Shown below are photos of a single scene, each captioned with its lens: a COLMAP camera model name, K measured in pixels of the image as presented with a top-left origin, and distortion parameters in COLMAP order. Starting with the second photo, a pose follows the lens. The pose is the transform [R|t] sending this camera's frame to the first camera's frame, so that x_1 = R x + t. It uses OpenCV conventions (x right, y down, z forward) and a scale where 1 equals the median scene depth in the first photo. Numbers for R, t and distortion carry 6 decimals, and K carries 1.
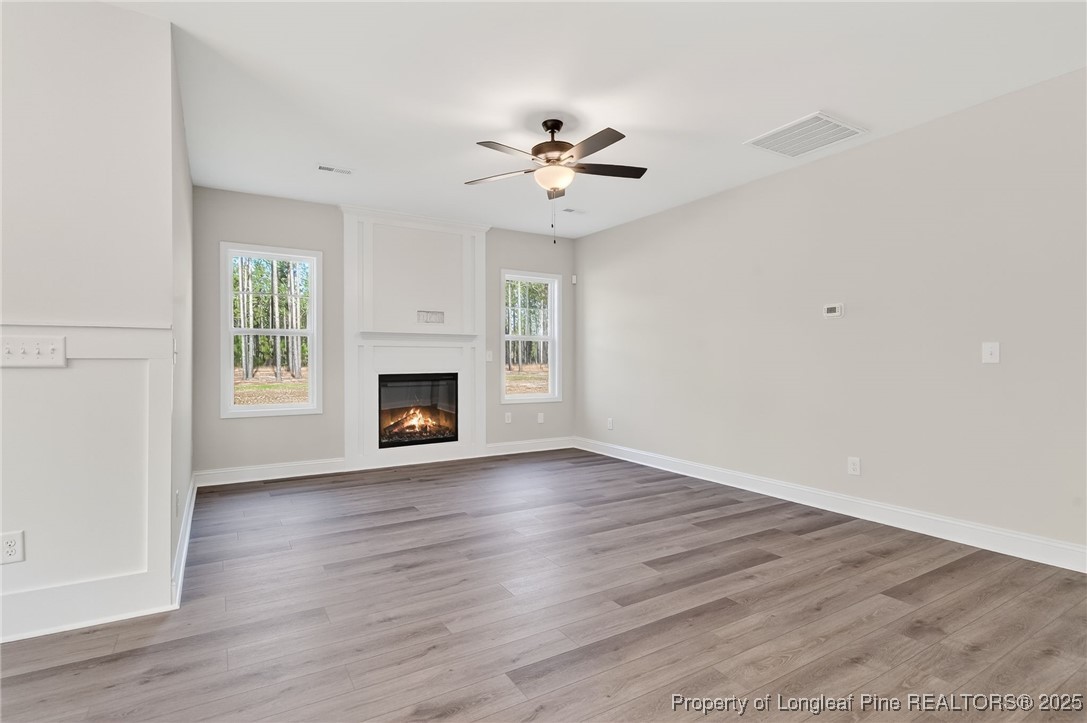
lens RADIAL K [[530.0, 0, 538.6], [0, 530.0, 359.4], [0, 0, 1]] dist [0.005047, -0.002588]
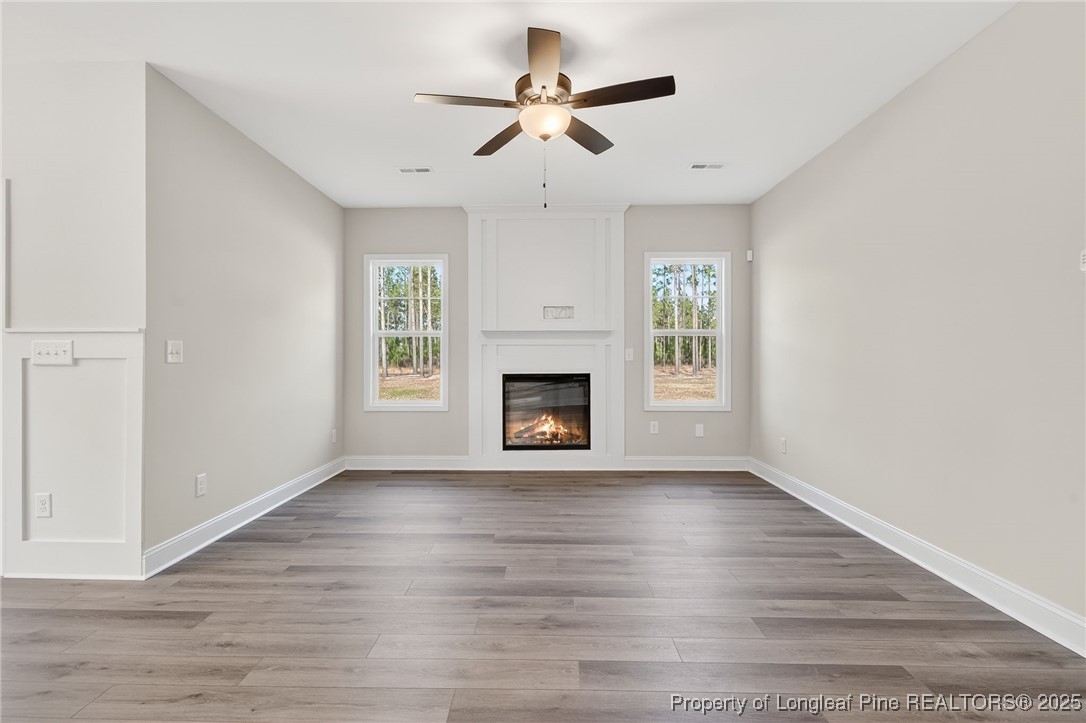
lens RADIAL K [[529.5, 0, 533.8], [0, 529.5, 359.2], [0, 0, 1]] dist [0.005047, -0.002588]
pose [[0.842623, -0.001719, -0.538501, 0.390914], [0.001818, 0.999998, -0.000348, 0.001944], [0.538501, -0.000686, 0.842625, 0.312288]]
